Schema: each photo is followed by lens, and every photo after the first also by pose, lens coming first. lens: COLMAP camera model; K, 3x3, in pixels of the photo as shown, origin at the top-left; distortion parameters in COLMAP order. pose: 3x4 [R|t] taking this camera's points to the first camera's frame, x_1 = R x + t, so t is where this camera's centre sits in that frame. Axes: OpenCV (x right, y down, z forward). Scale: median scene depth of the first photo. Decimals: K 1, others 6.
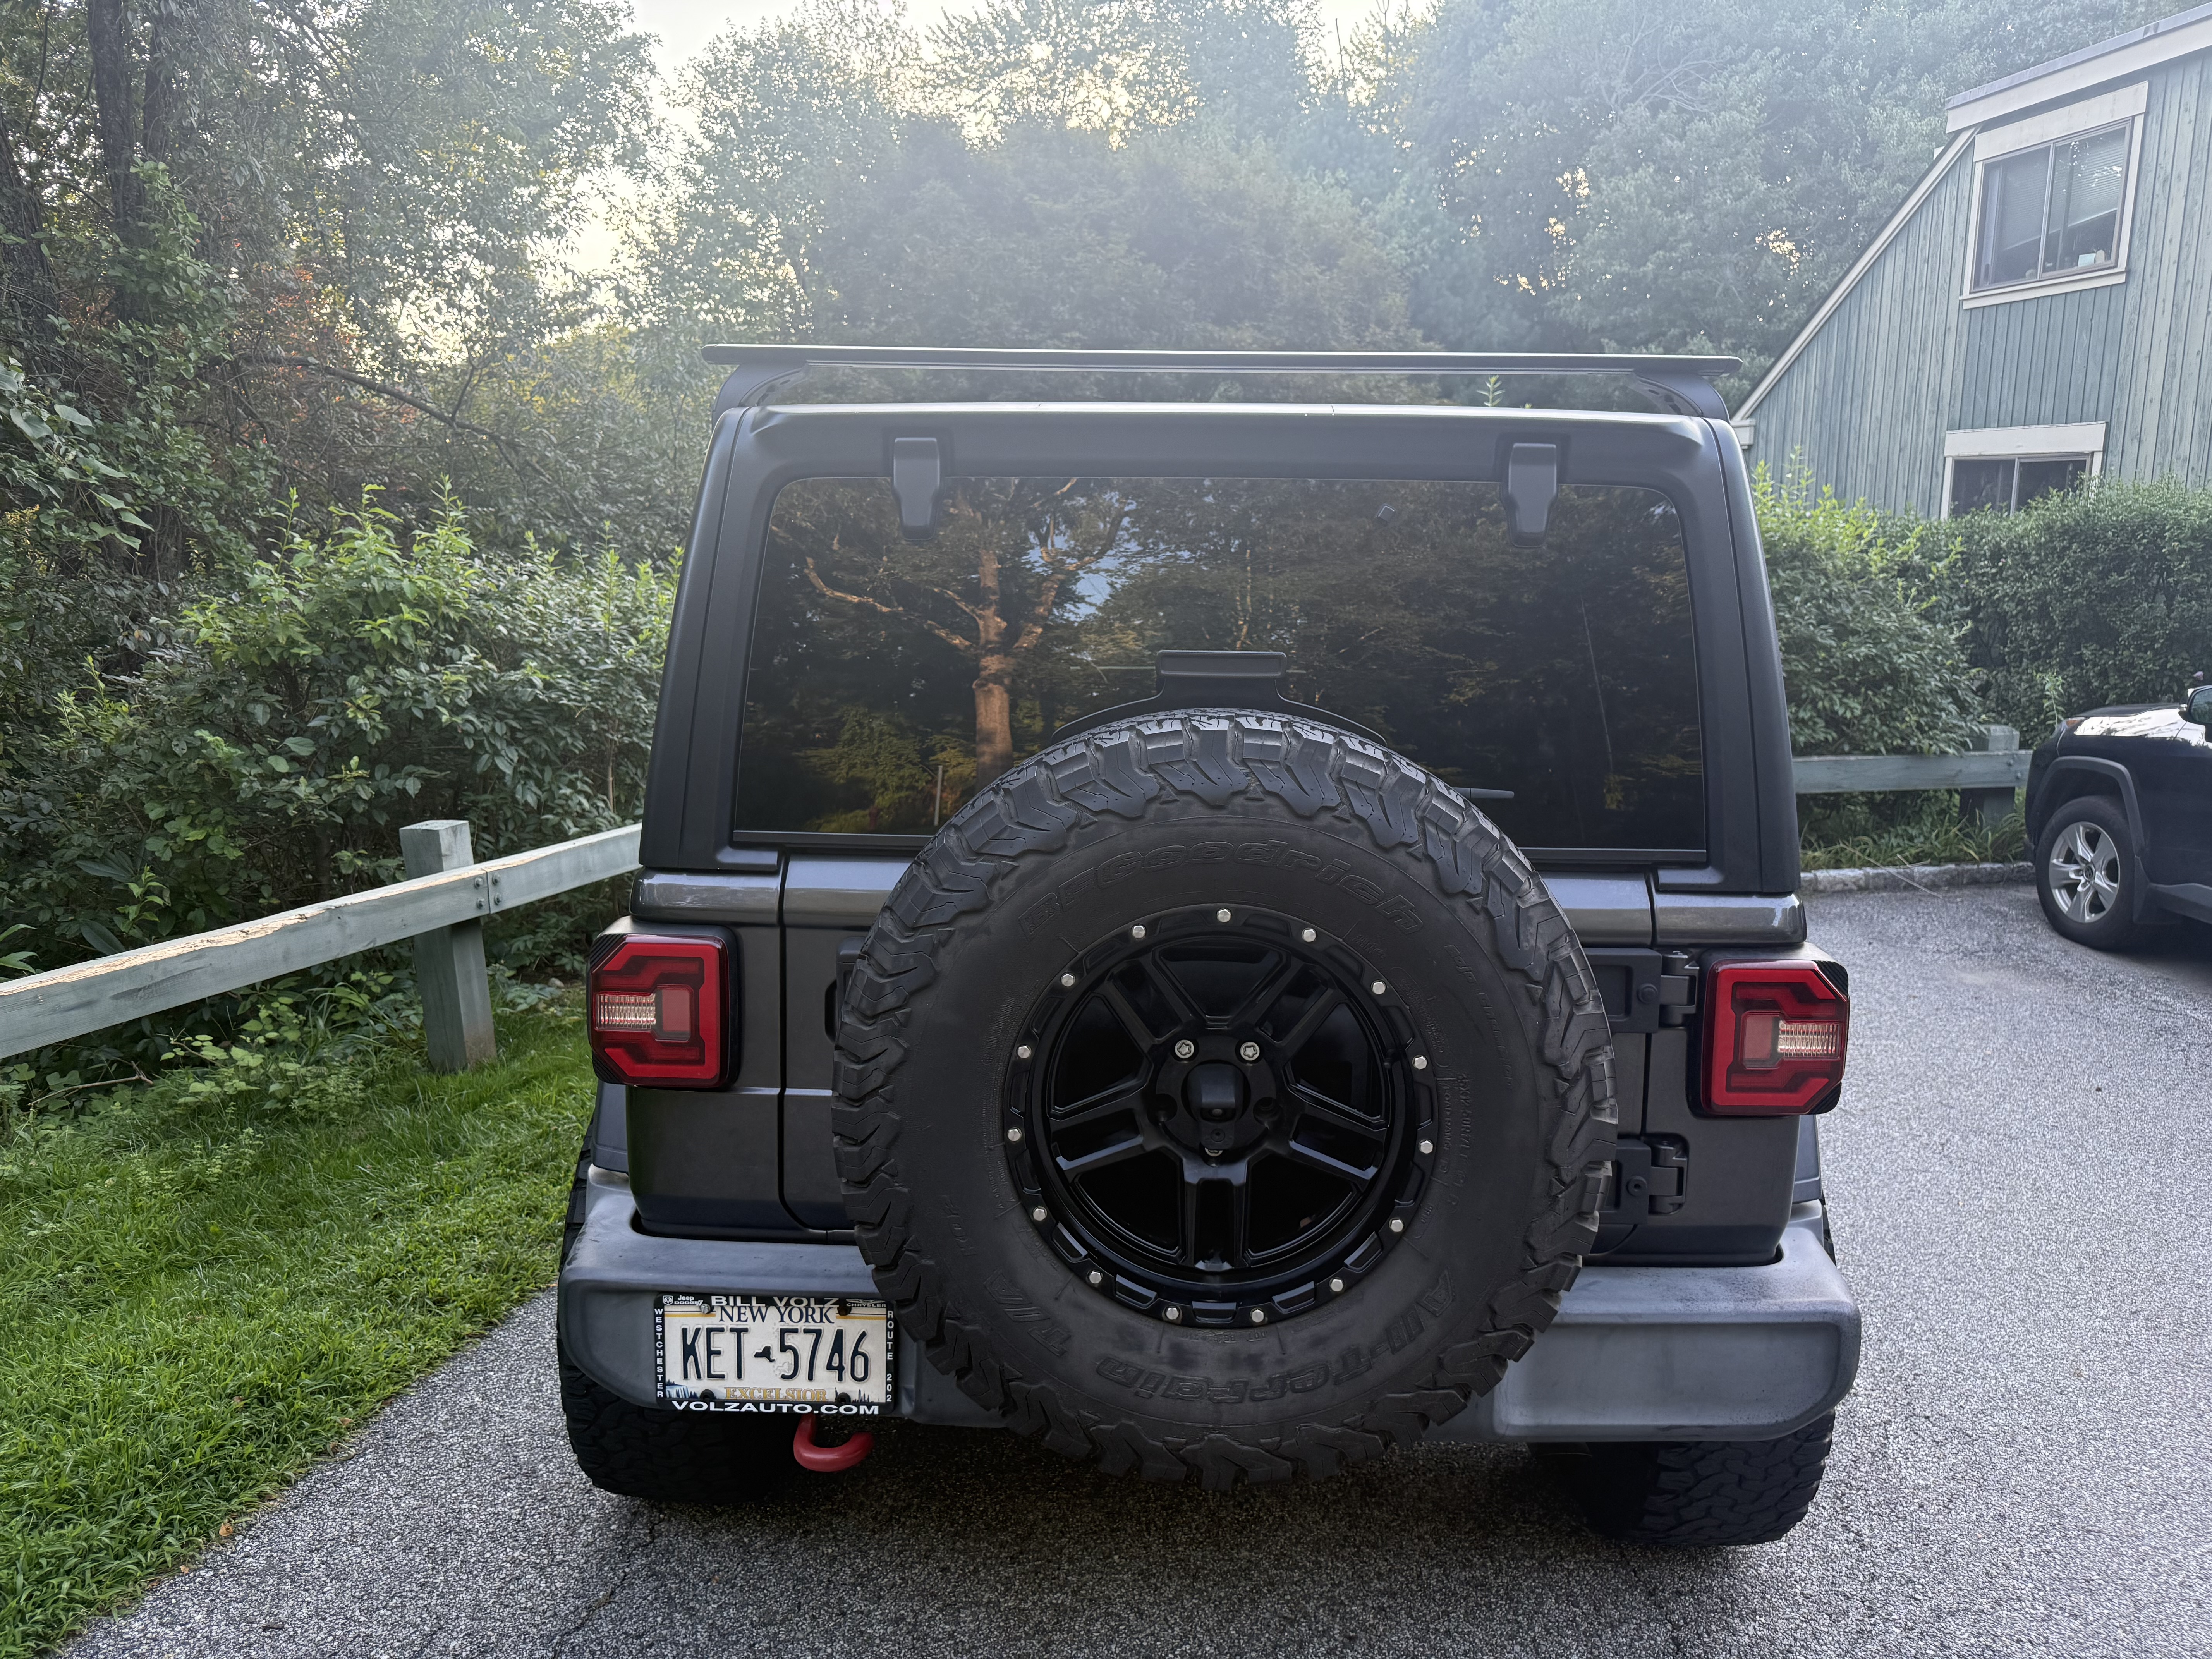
lens RADIAL K [[1556.2, 0, 1093.4], [0, 1556.2, 828.9], [0, 0, 1]] dist [-0.007791, -0.001306]
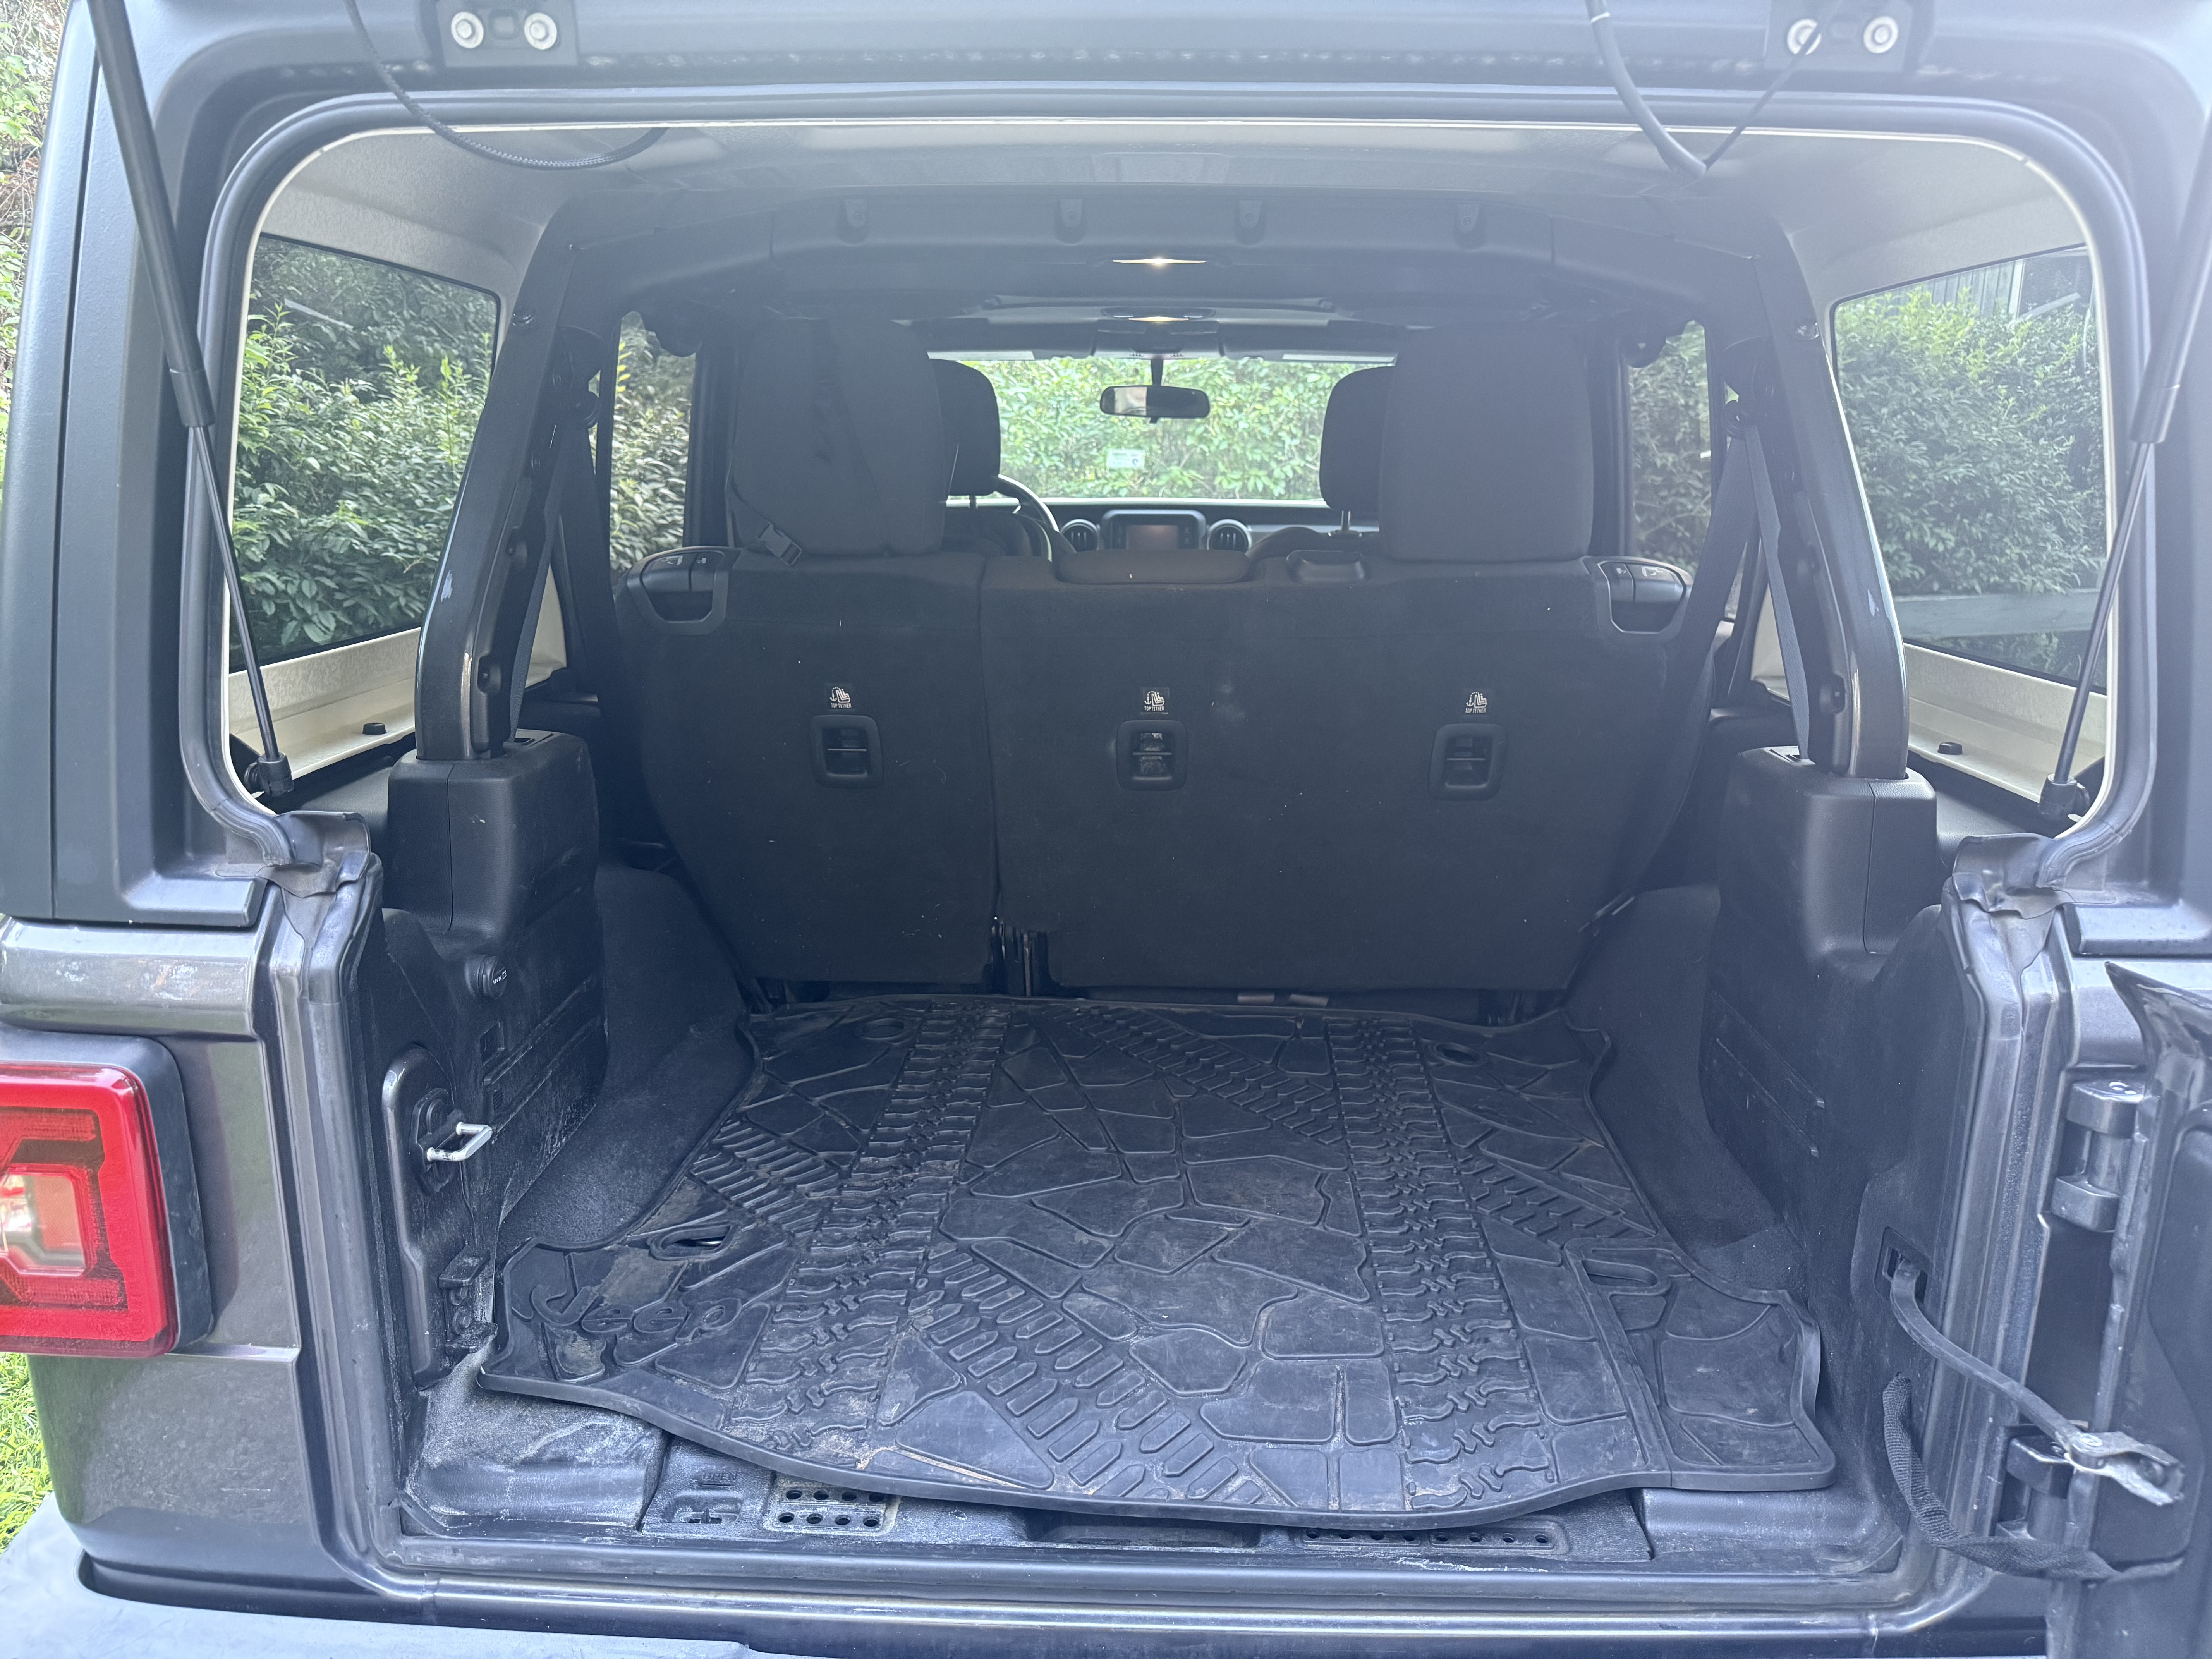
lens RADIAL K [[1556.2, 0, 1118.8], [0, 1556.2, 839.6], [0, 0, 1]] dist [-0.007791, -0.001306]
pose [[0.999772, -0.015638, 0.014569, 0.015997], [0.013959, 0.993950, 0.108939, -0.012597], [-0.016184, -0.108711, 0.993942, 0.134662]]
